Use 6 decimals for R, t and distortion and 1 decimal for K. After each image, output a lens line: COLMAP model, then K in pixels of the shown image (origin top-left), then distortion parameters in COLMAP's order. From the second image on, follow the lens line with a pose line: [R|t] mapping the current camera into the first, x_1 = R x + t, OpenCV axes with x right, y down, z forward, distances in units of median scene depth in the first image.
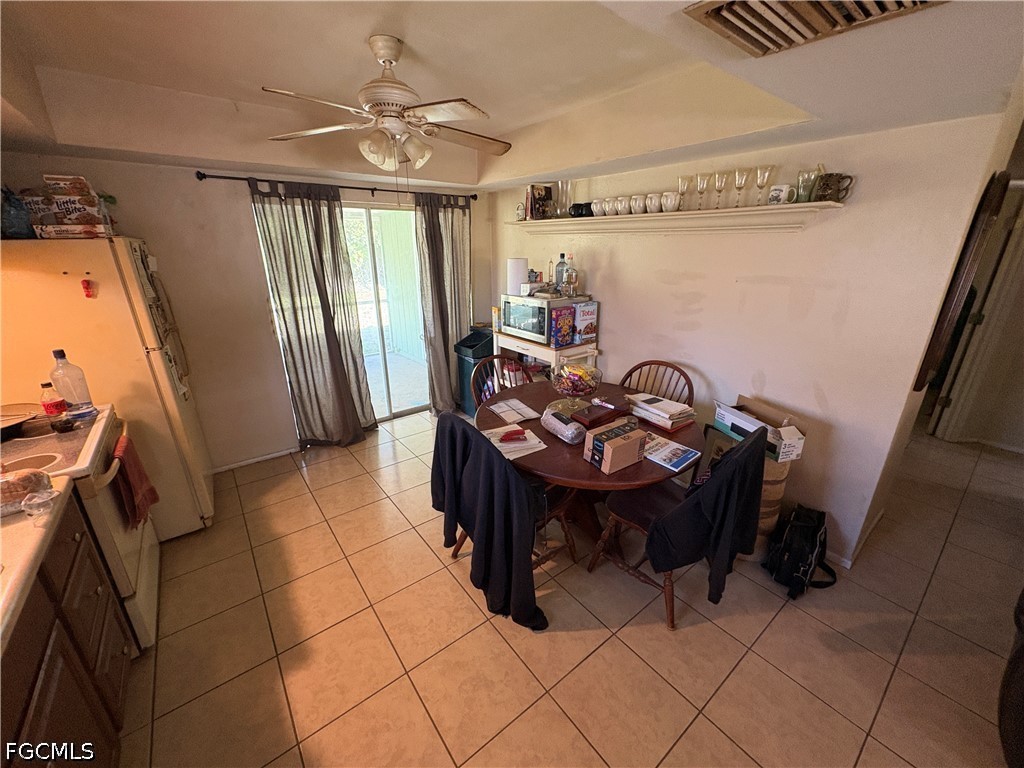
lens RADIAL K [[407.8, 0, 512.0], [0, 407.8, 384.0], [0, 0, 1]] dist [0.000435, 0.000512]
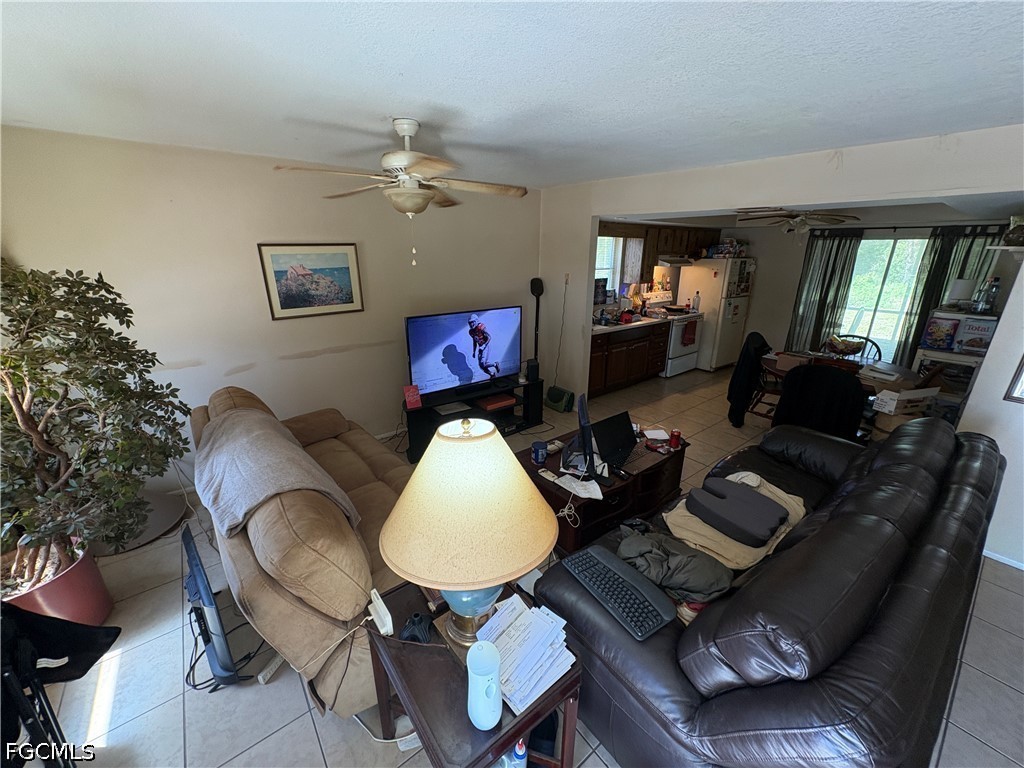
lens RADIAL K [[407.8, 0, 512.0], [0, 407.8, 384.0], [0, 0, 1]] dist [0.000435, 0.000512]
pose [[-0.000552, 0.316747, -0.948510, 1.460358], [-0.332803, 0.894383, 0.298866, 0.066371], [0.942996, 0.315832, 0.104921, -0.350739]]
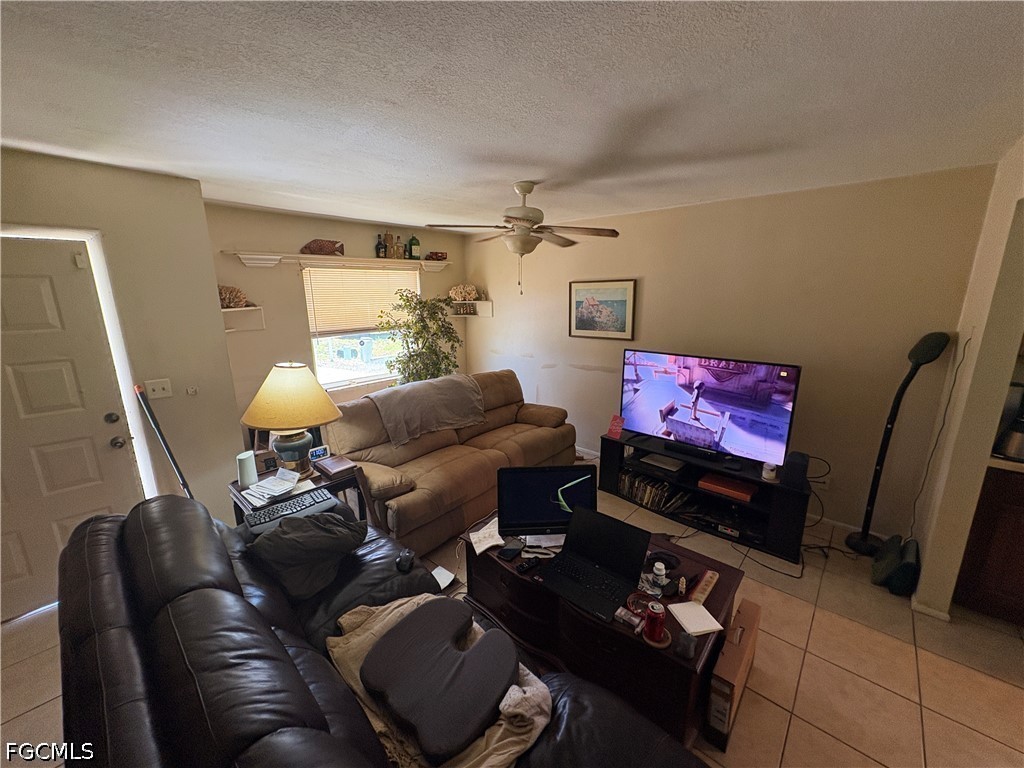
lens RADIAL K [[402.2, 0, 512.0], [0, 402.2, 384.0], [0, 0, 1]] dist [-0.000274, 0.000177]
pose [[-0.983863, 0.040497, -0.174281, 0.809710], [-0.057929, 0.849489, 0.524417, -0.165288], [0.169287, 0.526050, -0.833435, 0.413064]]
